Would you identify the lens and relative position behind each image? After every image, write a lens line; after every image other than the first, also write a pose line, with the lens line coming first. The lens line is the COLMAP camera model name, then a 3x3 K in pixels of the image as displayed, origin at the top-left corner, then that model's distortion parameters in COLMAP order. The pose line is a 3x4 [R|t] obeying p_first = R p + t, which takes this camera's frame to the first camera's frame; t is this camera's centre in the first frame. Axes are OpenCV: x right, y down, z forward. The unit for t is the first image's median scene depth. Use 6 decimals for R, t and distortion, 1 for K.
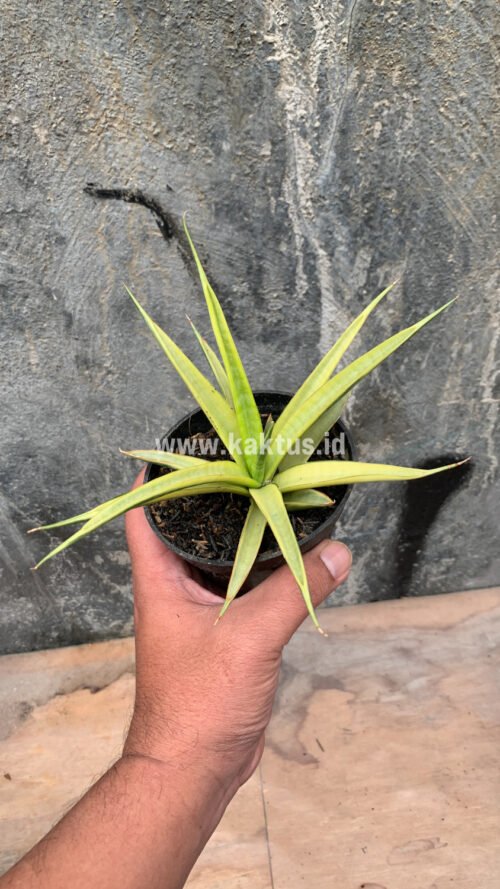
lens RADIAL K [[681.2, 0, 249.8], [0, 681.2, 443.3], [0, 0, 1]] dist [-0.002135, 0.001443]
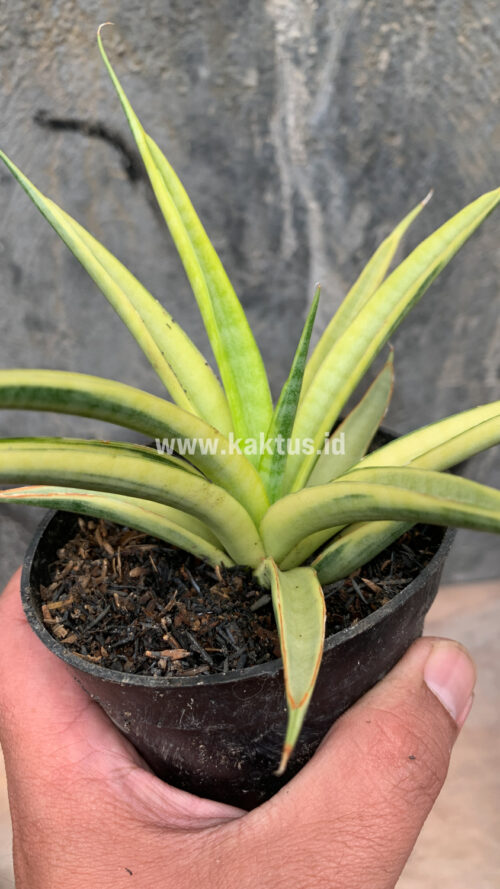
lens RADIAL K [[674.3, 0, 249.3], [0, 674.3, 437.4], [0, 0, 1]] dist [-0.062825, 0.066653]
pose [[0.999206, 0.029849, 0.026395, 0.012350], [-0.030838, 0.998805, 0.037917, -0.018506], [-0.025231, -0.038701, 0.998932, 0.156323]]
